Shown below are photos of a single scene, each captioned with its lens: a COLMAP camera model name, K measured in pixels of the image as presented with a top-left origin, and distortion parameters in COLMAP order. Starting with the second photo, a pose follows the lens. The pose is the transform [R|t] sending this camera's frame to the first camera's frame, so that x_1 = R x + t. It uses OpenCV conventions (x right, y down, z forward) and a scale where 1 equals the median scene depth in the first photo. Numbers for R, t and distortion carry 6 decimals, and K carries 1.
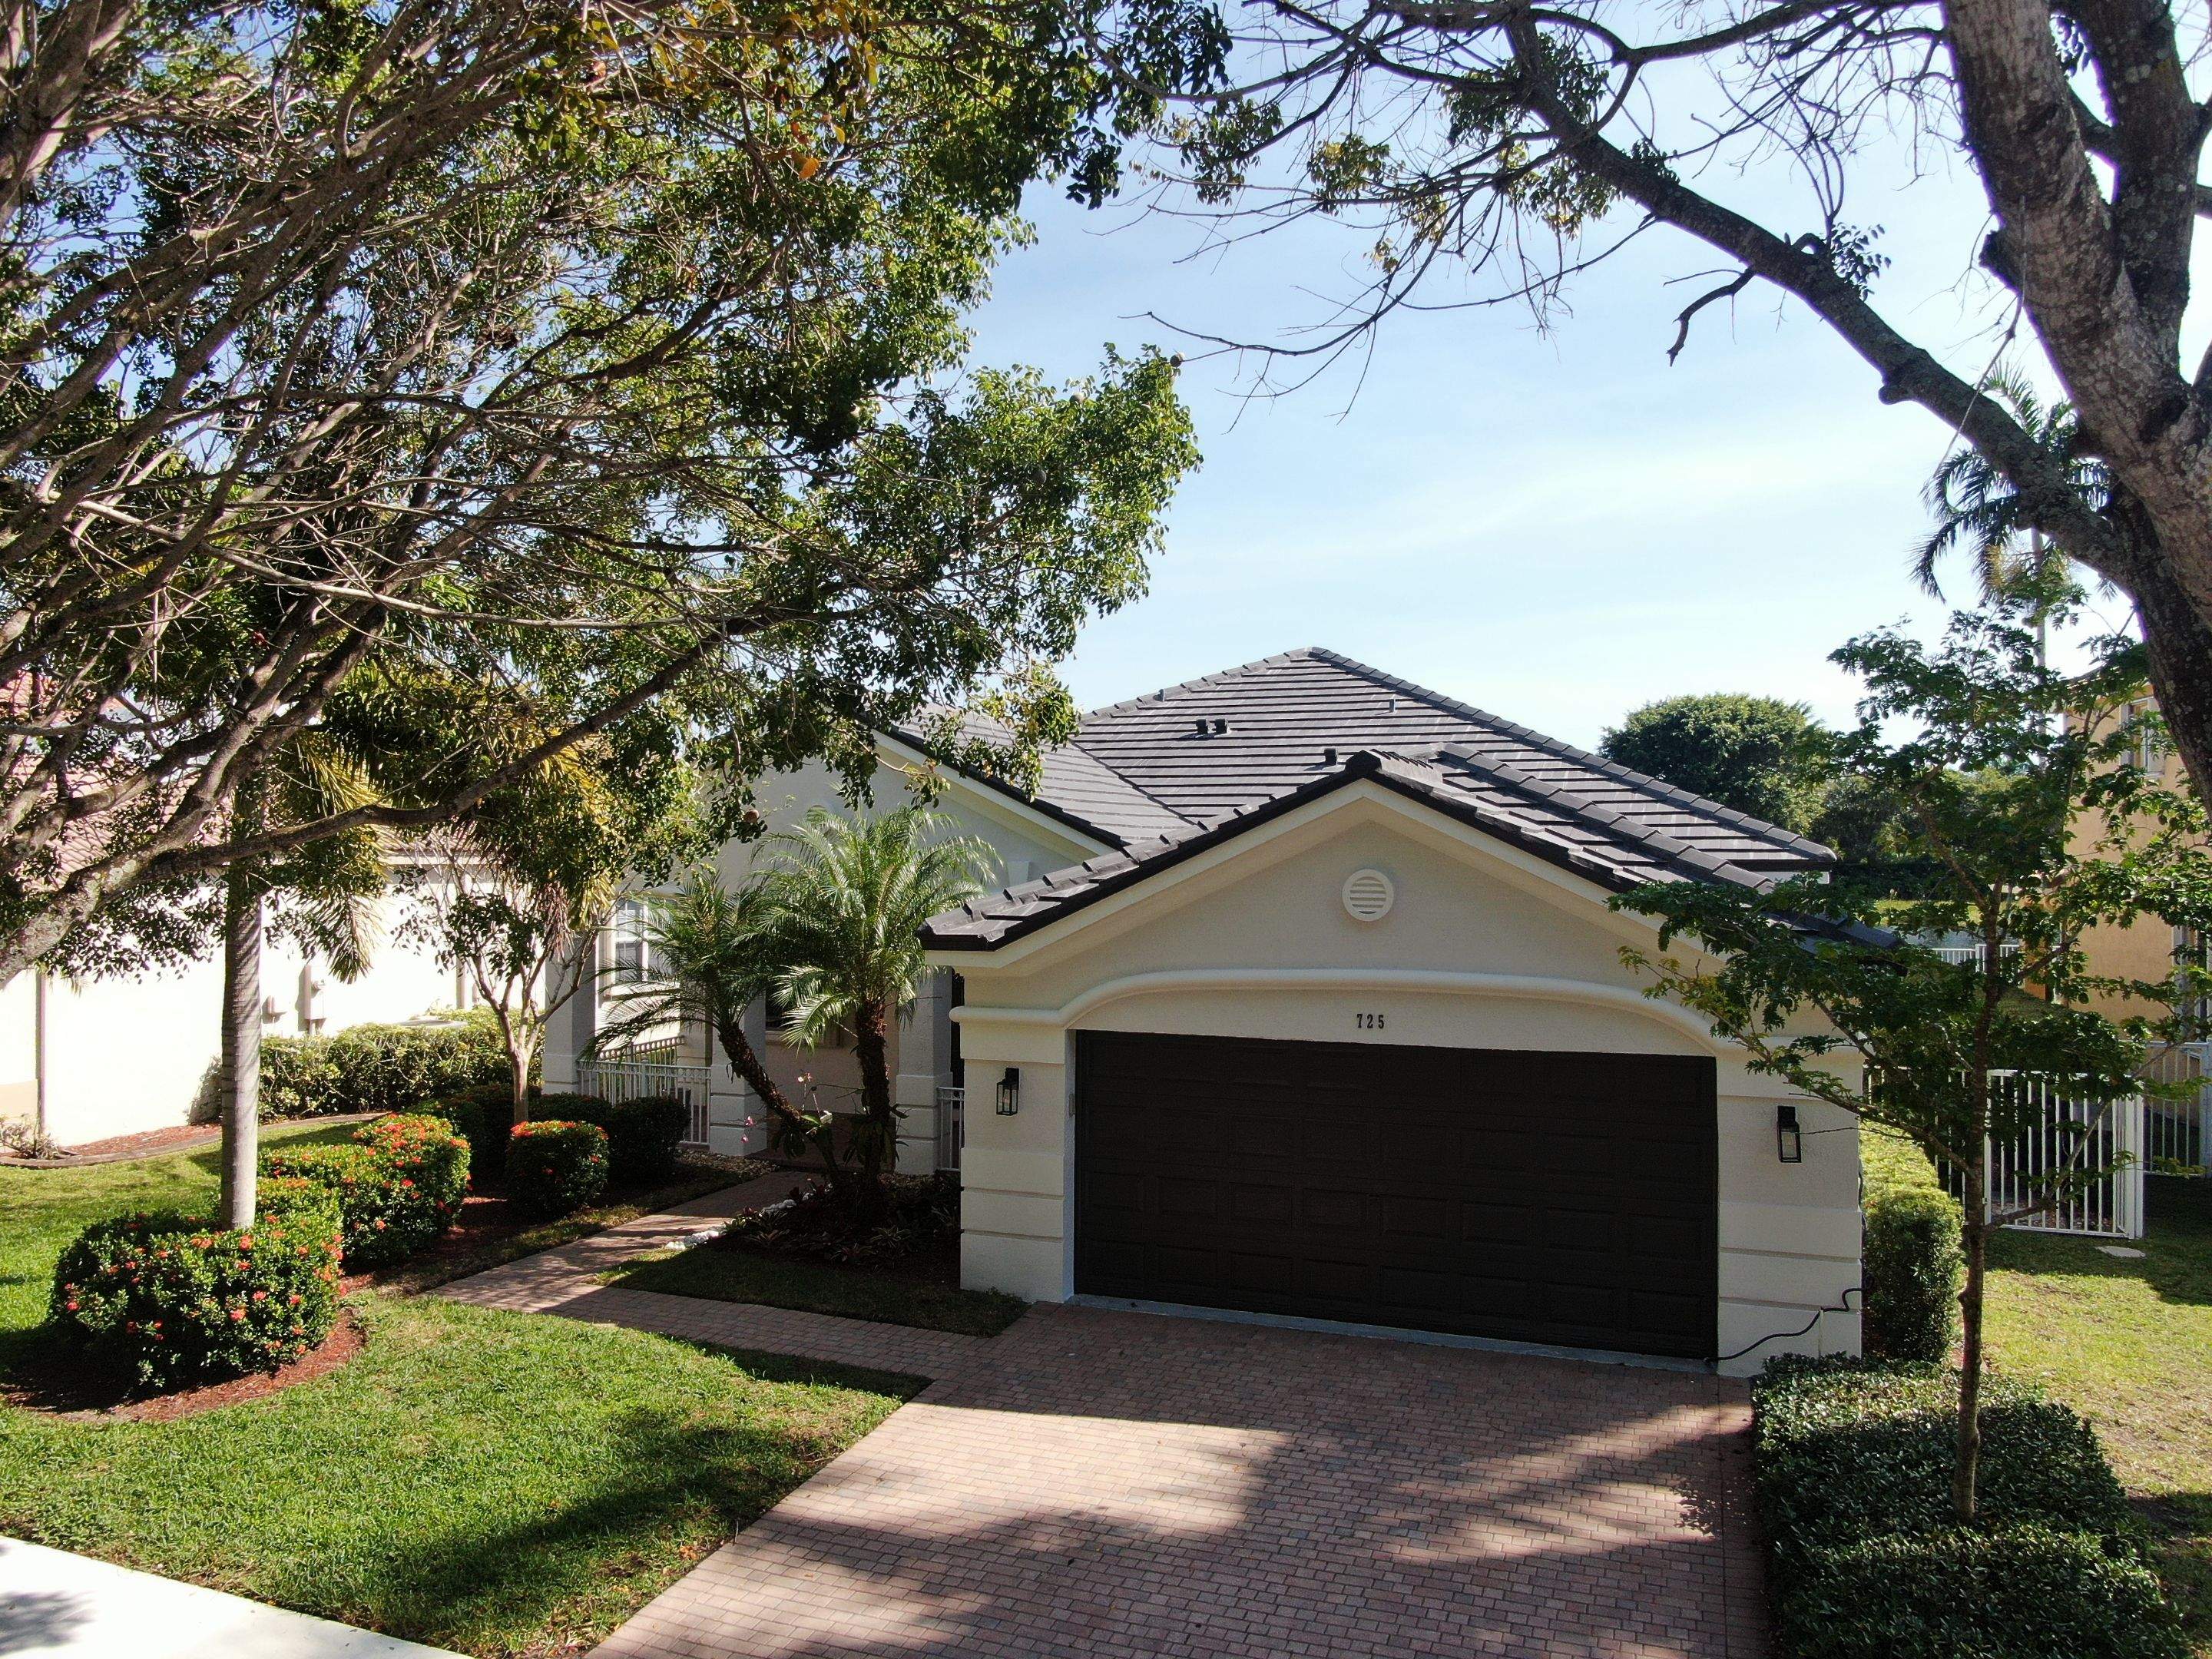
lens RADIAL K [[1596.6, 0, 1106.0], [0, 1596.6, 829.5], [0, 0, 1]] dist [-0.015015, -0.003294]
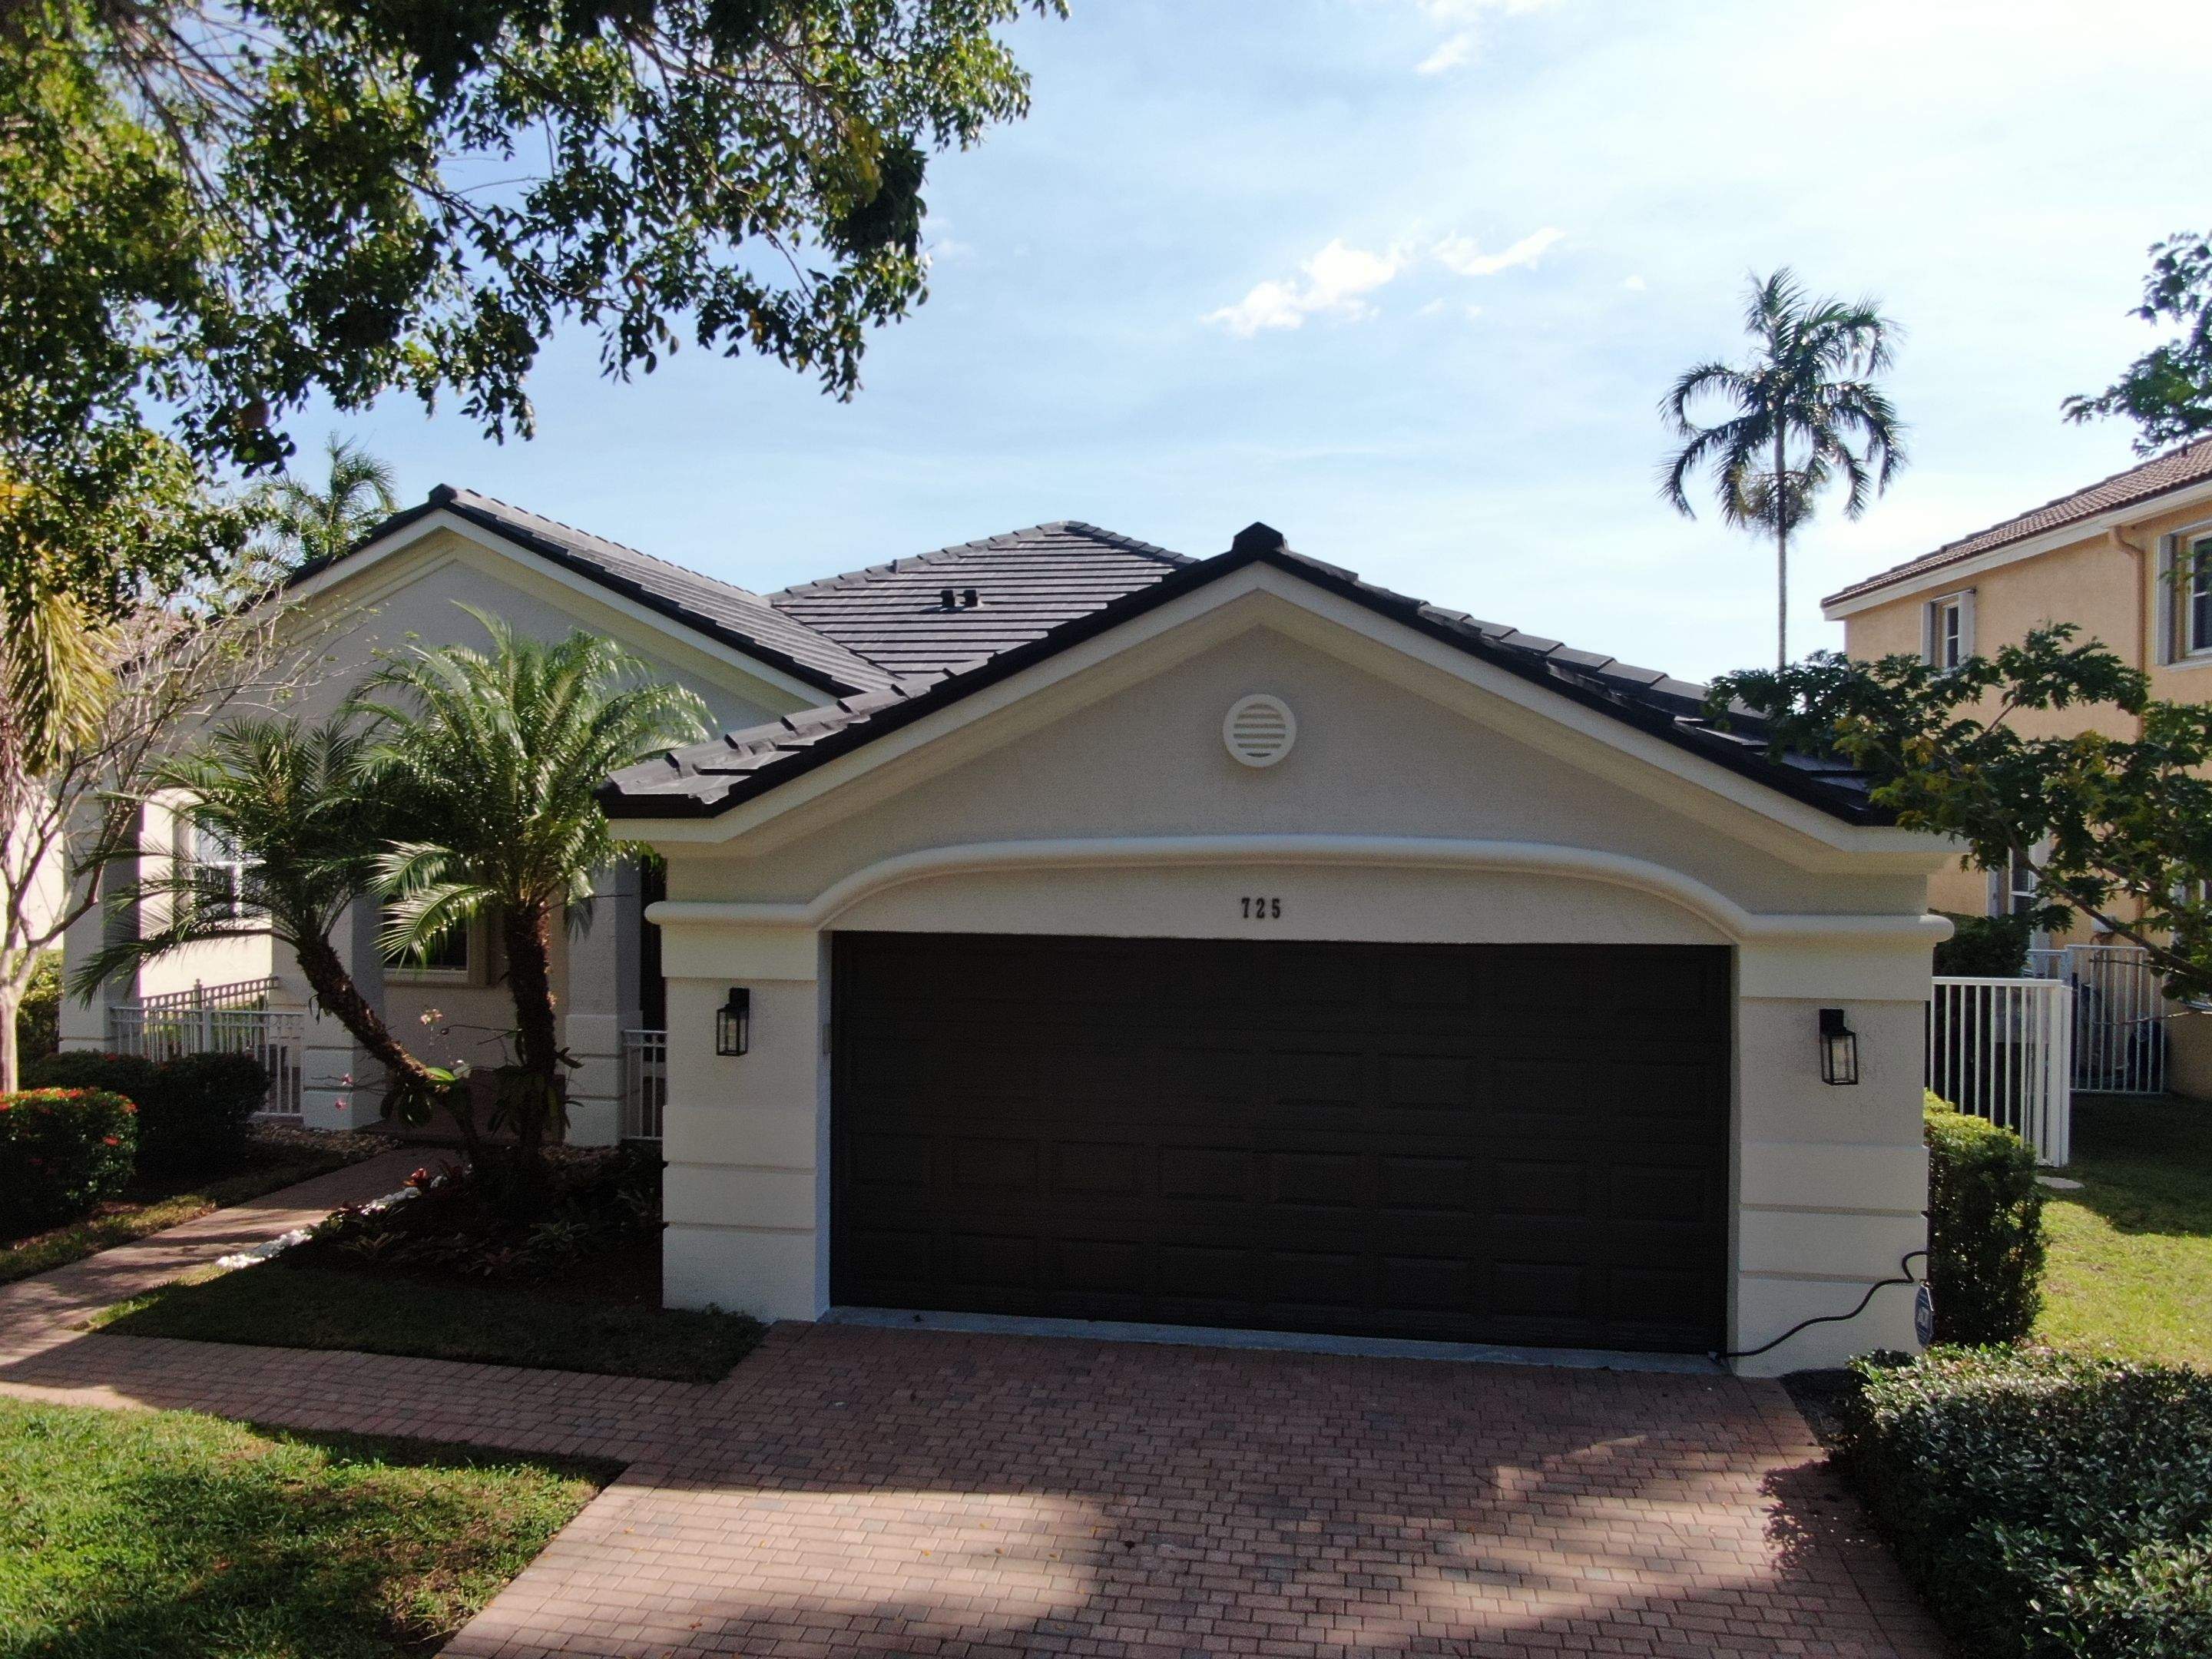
lens RADIAL K [[1595.0, 0, 1106.0], [0, 1595.0, 829.5], [0, 0, 1]] dist [-0.023461, 0.005548]
pose [[0.980746, 0.000525, 0.195288, -0.041779], [-0.005356, 0.999693, 0.024211, 0.069734], [-0.195215, -0.024790, 0.980447, 0.324167]]
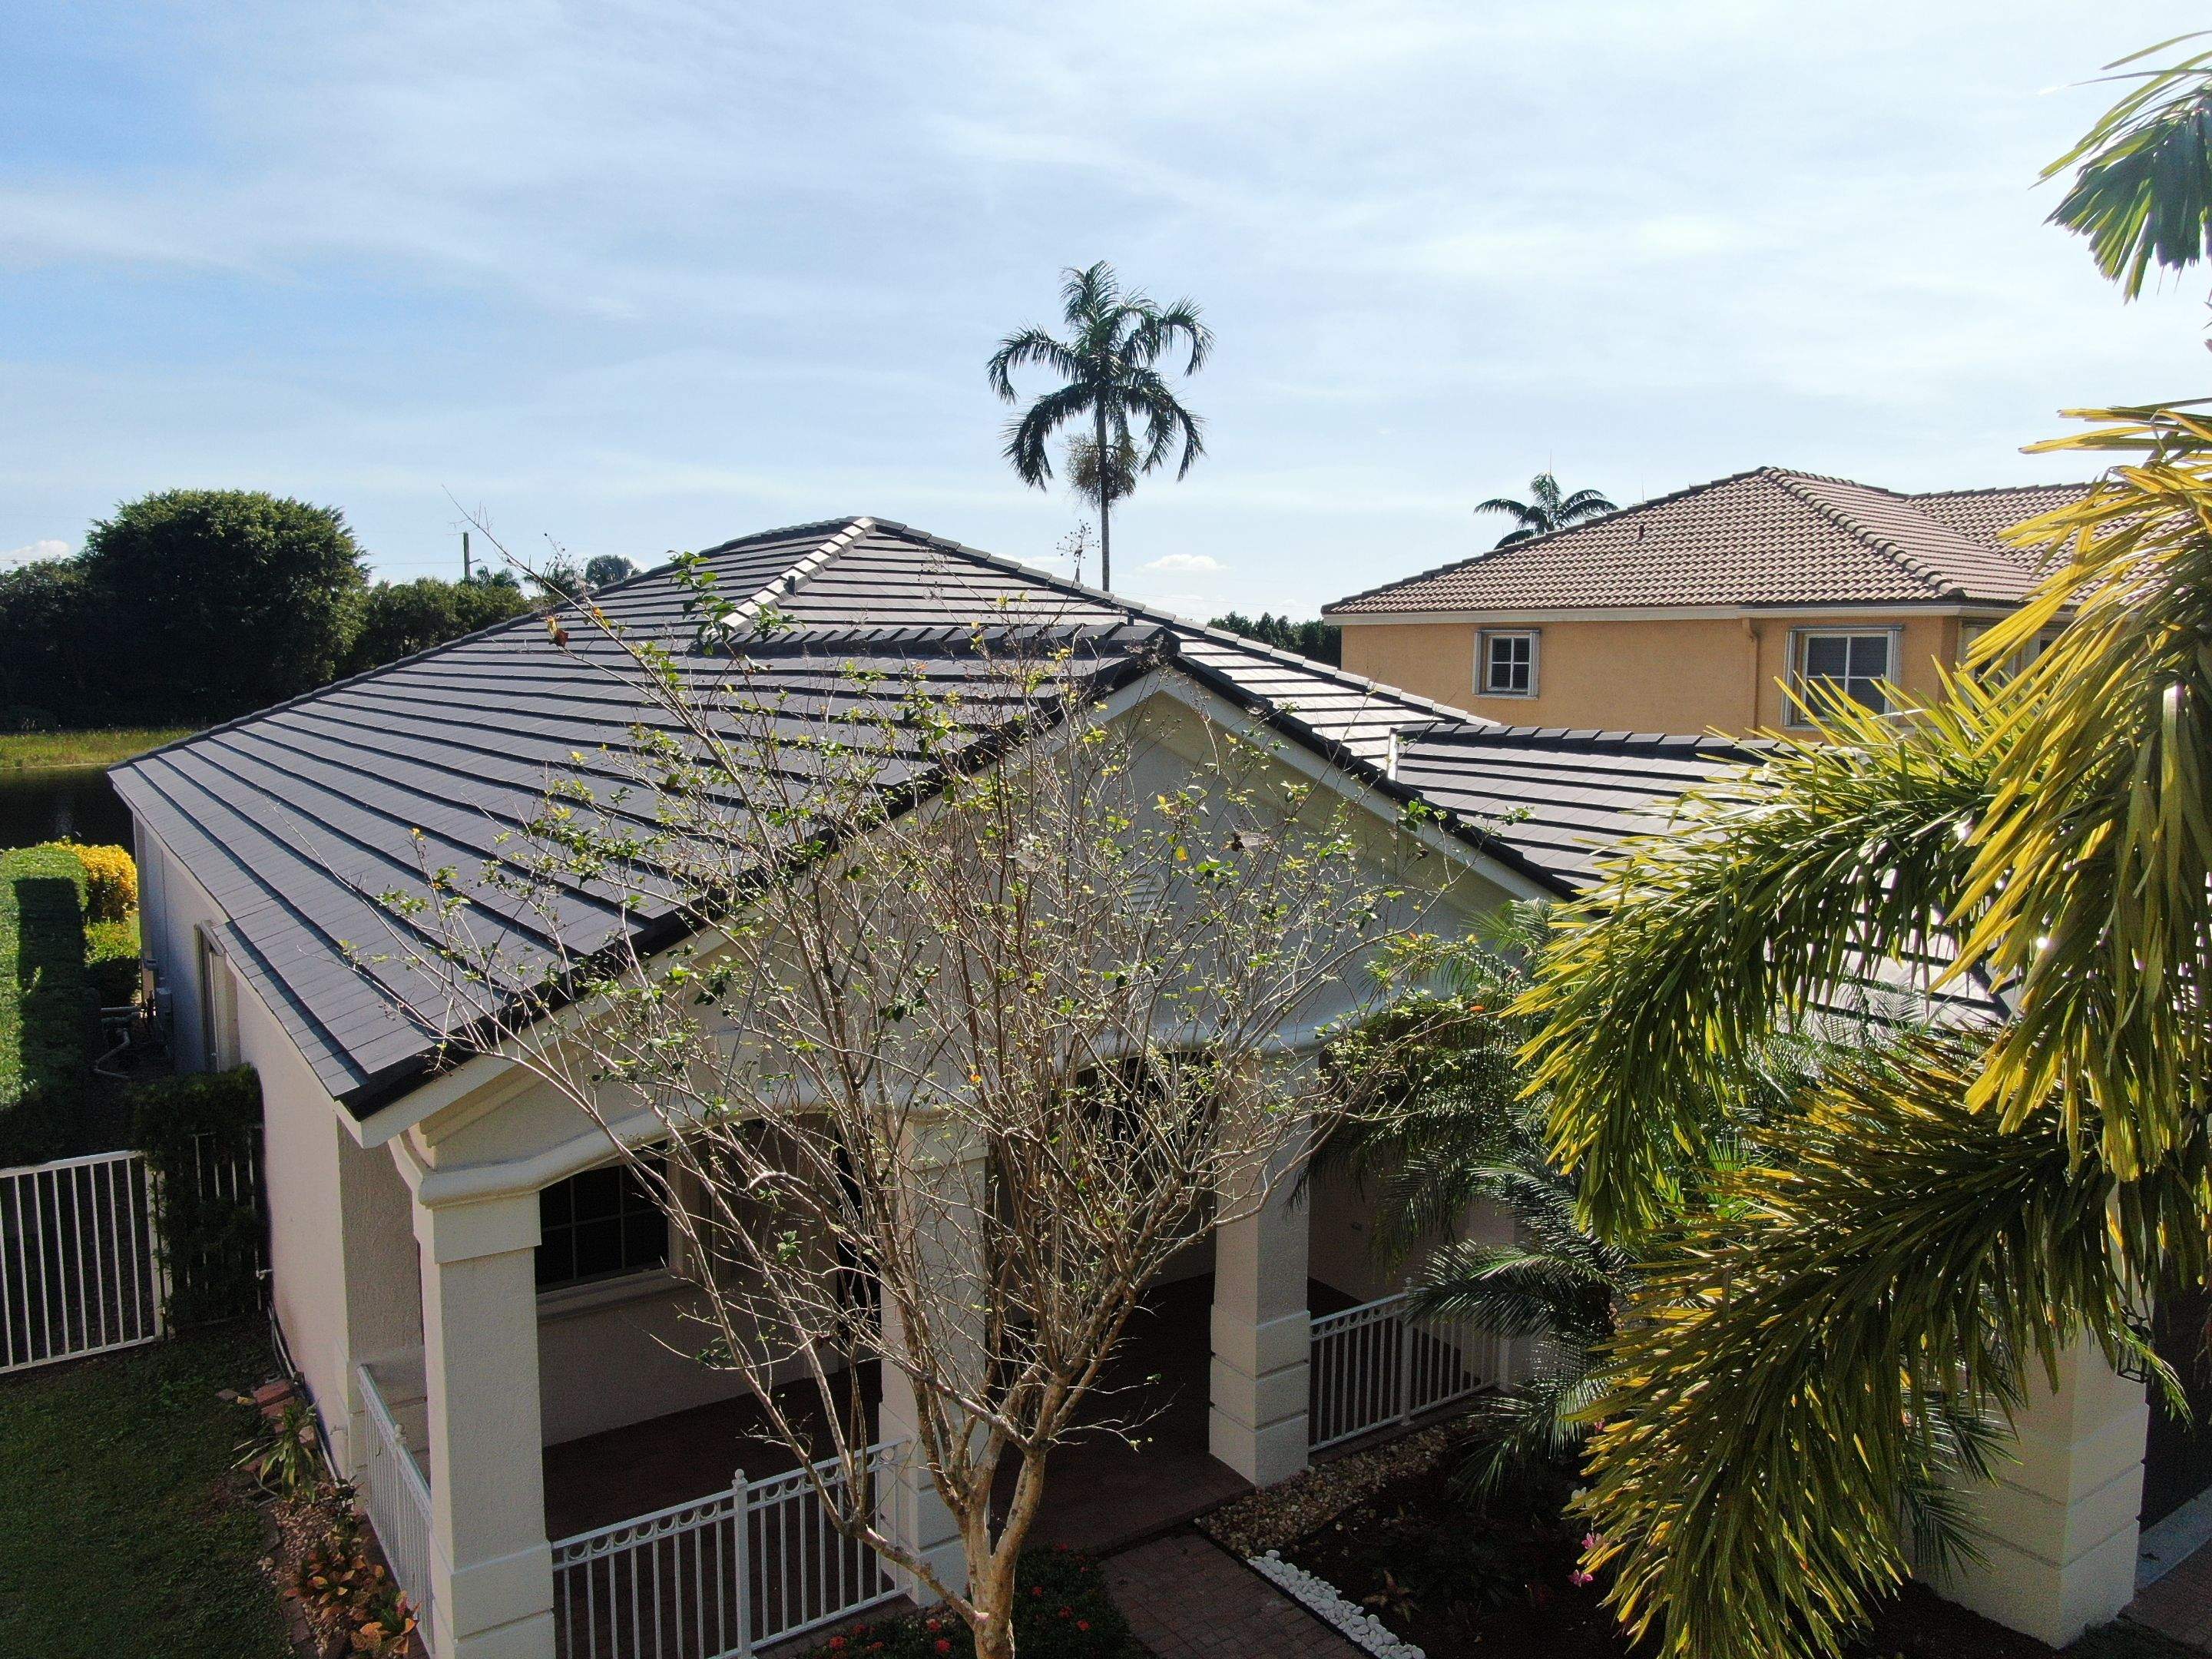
lens RADIAL K [[1595.0, 0, 1106.0], [0, 1595.0, 829.5], [0, 0, 1]] dist [-0.023461, 0.005548]
pose [[0.558124, -0.086317, 0.825255, -0.932200], [-0.020336, 0.992853, 0.117601, -0.125348], [-0.829508, -0.082419, 0.552380, 1.068819]]
